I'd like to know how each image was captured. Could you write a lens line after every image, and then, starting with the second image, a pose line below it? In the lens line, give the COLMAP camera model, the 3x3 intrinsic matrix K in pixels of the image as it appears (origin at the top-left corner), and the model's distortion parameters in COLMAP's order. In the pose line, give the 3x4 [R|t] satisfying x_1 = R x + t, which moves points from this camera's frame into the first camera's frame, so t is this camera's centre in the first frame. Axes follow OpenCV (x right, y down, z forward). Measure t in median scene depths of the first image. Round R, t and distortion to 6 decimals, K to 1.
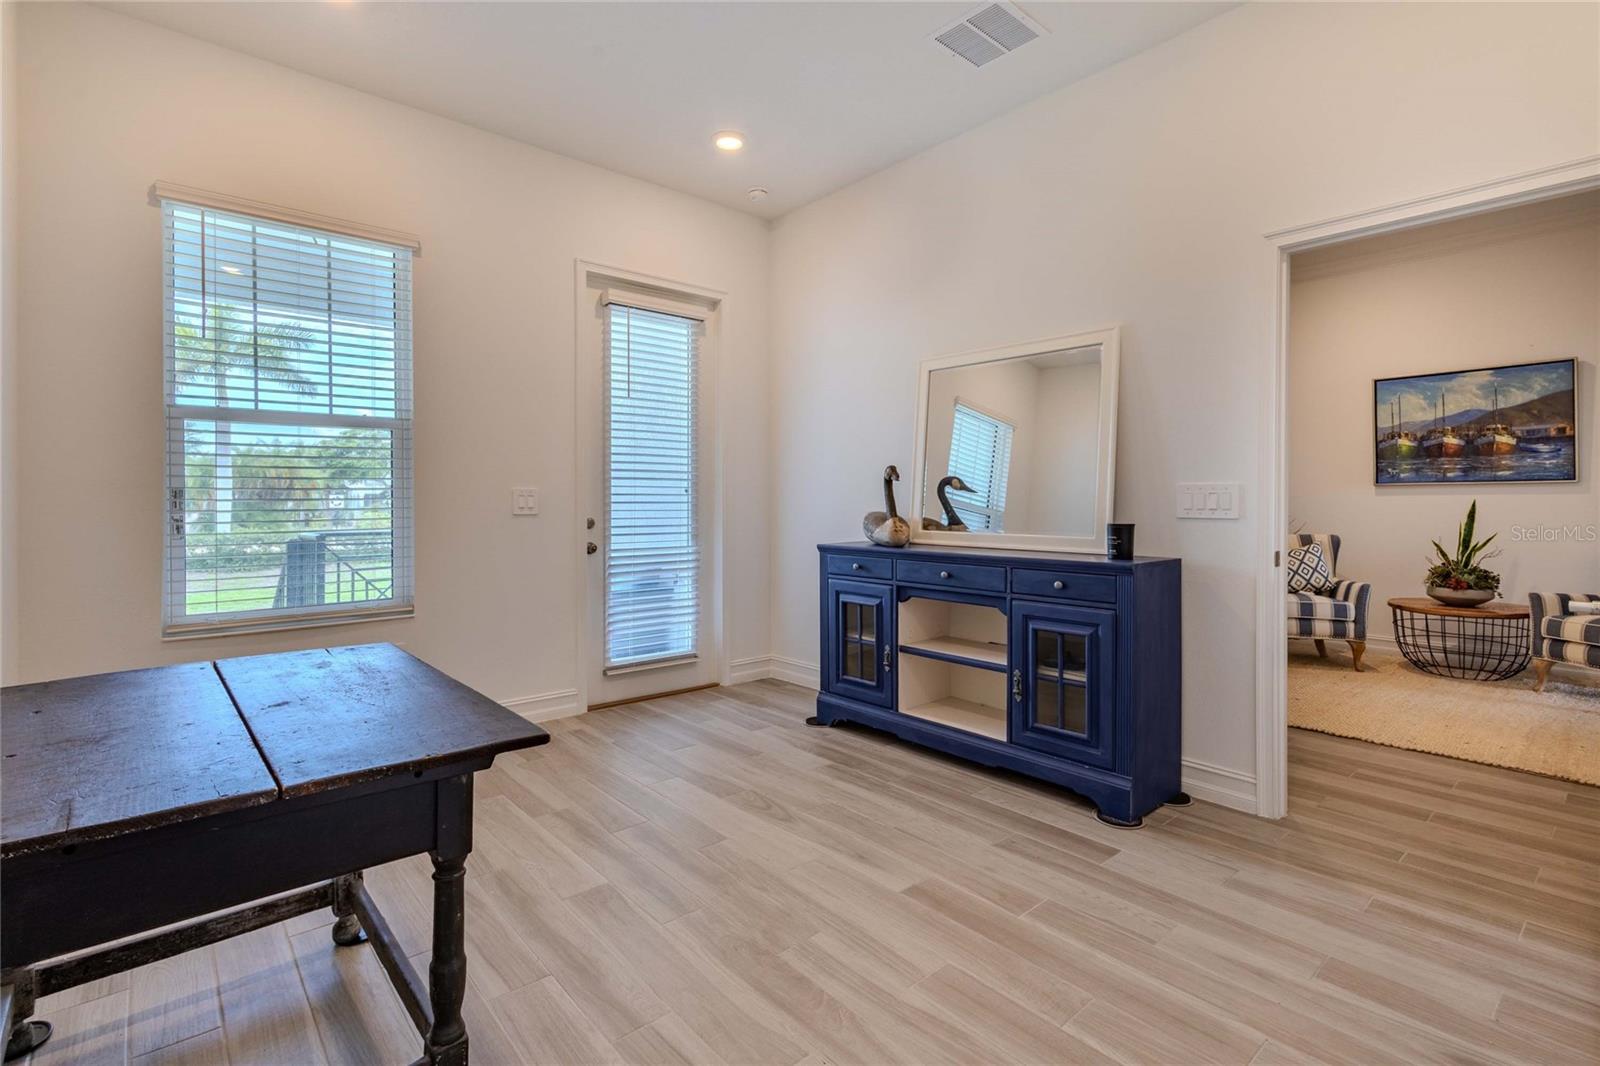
lens RADIAL K [[747.2, 0, 800.2], [0, 747.2, 502.2], [0, 0, 1]] dist [0.000312, 0.000124]
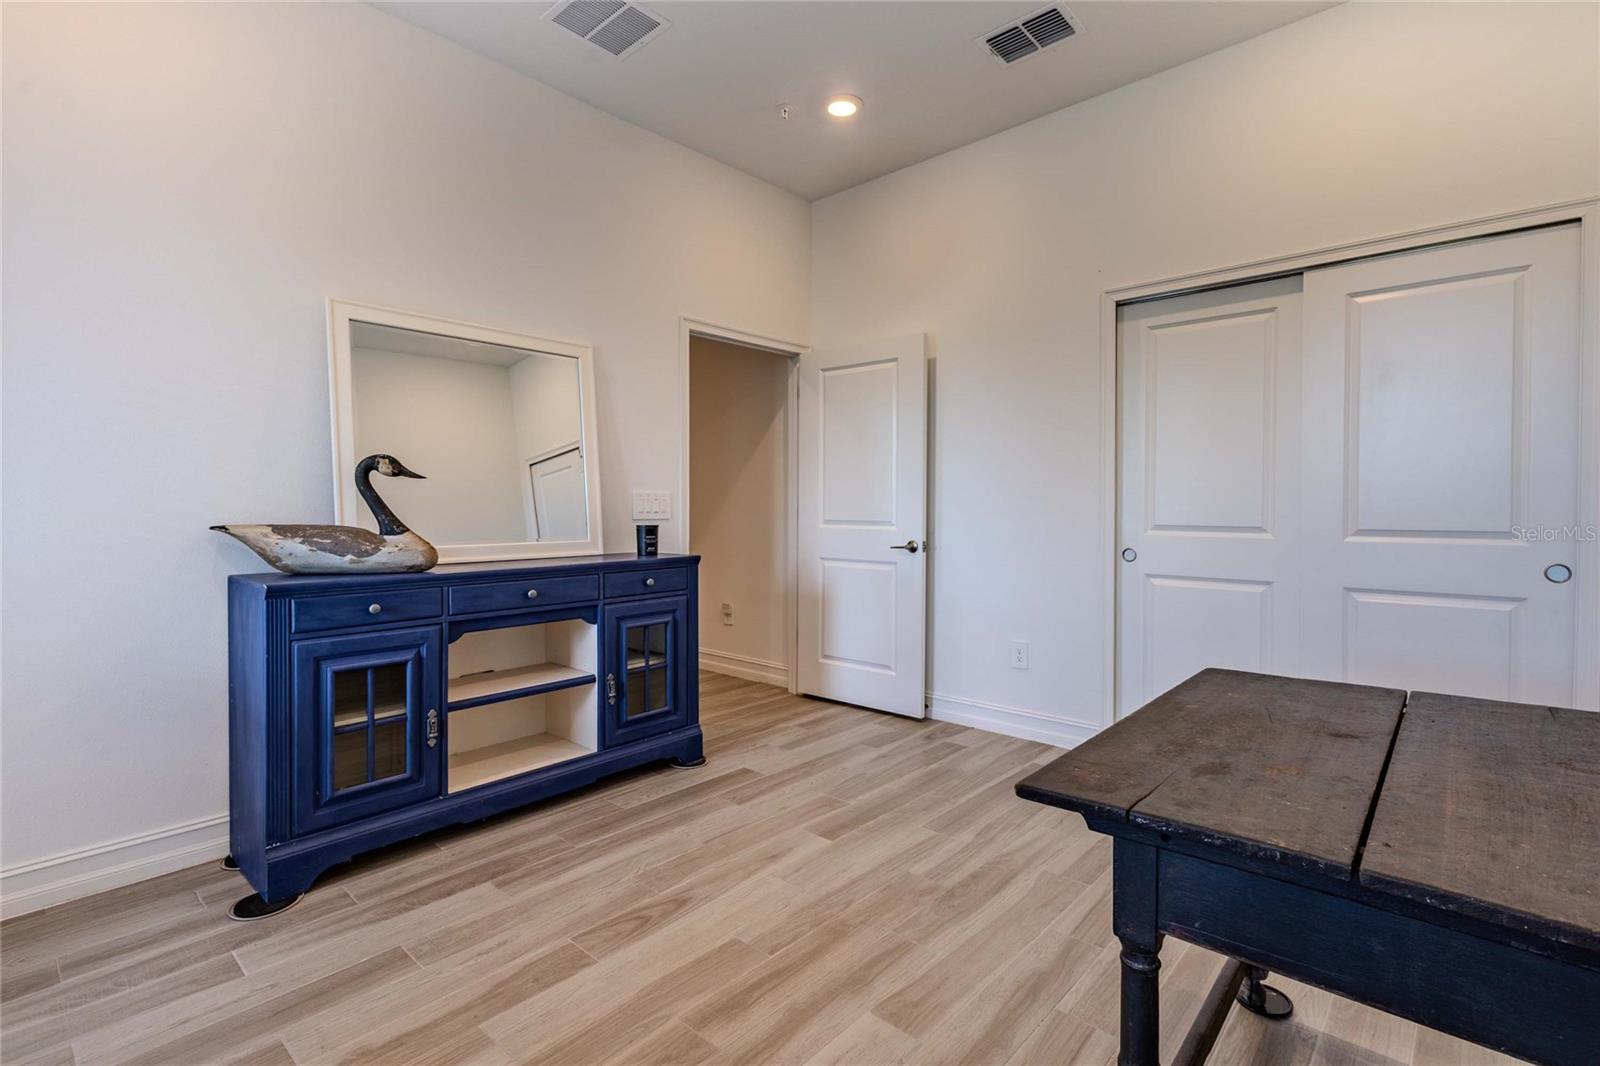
lens RADIAL K [[747.2, 0, 800.2], [0, 747.2, 502.2], [0, 0, 1]] dist [0.000312, 0.000124]
pose [[-0.109805, 0.001488, 0.993952, -0.793443], [0.007627, 0.999971, -0.000655, -0.005453], [-0.993924, 0.007509, -0.109813, 0.910237]]
